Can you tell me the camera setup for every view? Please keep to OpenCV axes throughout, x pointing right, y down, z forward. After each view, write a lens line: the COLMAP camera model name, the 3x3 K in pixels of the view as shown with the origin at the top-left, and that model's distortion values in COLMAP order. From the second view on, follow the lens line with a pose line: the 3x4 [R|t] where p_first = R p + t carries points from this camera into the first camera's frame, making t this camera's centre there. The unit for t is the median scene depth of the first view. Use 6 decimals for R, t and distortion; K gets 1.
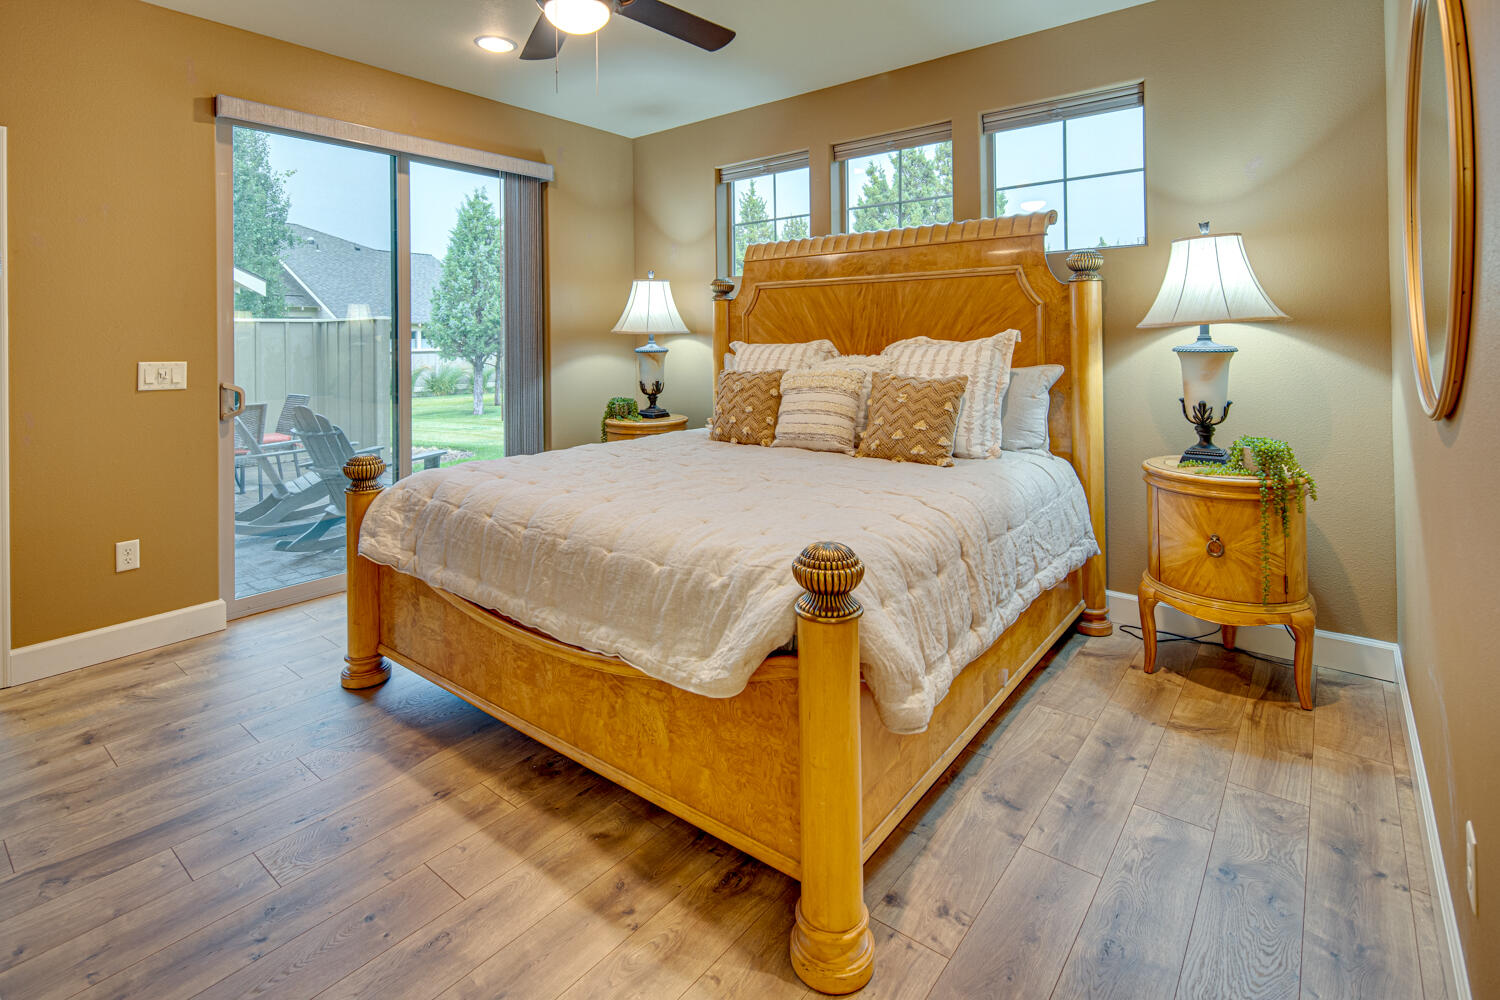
lens RADIAL K [[729.4, 0, 743.1], [0, 729.4, 487.9], [0, 0, 1]] dist [0.006693, -0.004662]
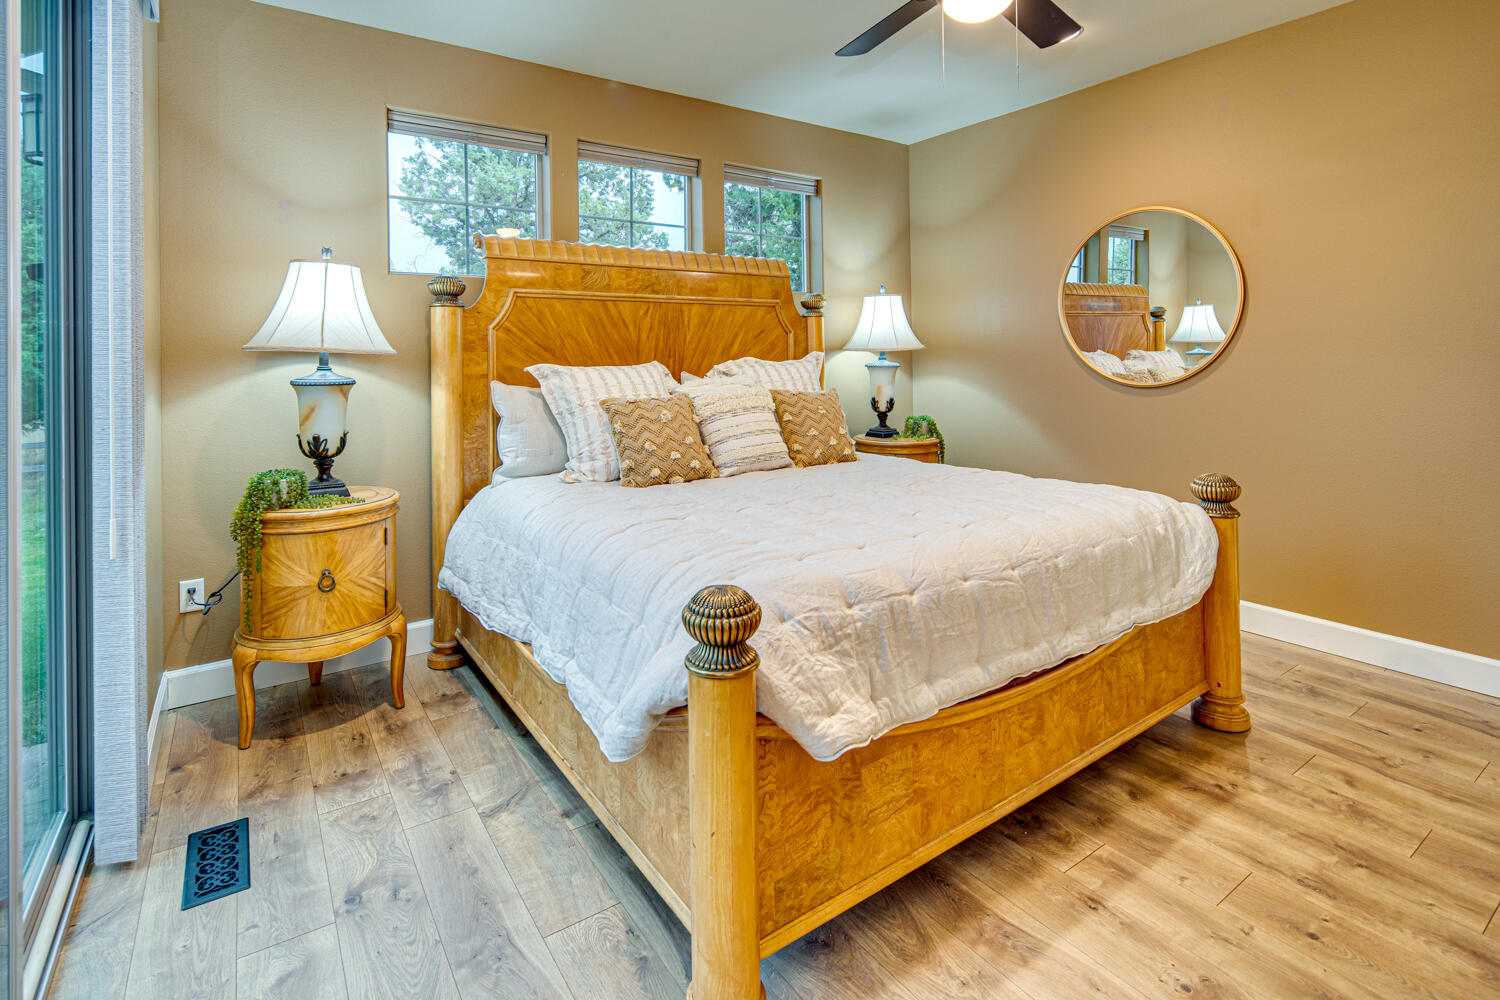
lens RADIAL K [[729.4, 0, 746.8], [0, 729.4, 508.0], [0, 0, 1]] dist [0.006693, -0.004662]
pose [[0.269276, -0.186296, 0.944873, -1.043674], [0.208615, 0.969101, 0.131620, -0.170216], [-0.940197, 0.161672, 0.299820, 0.906630]]
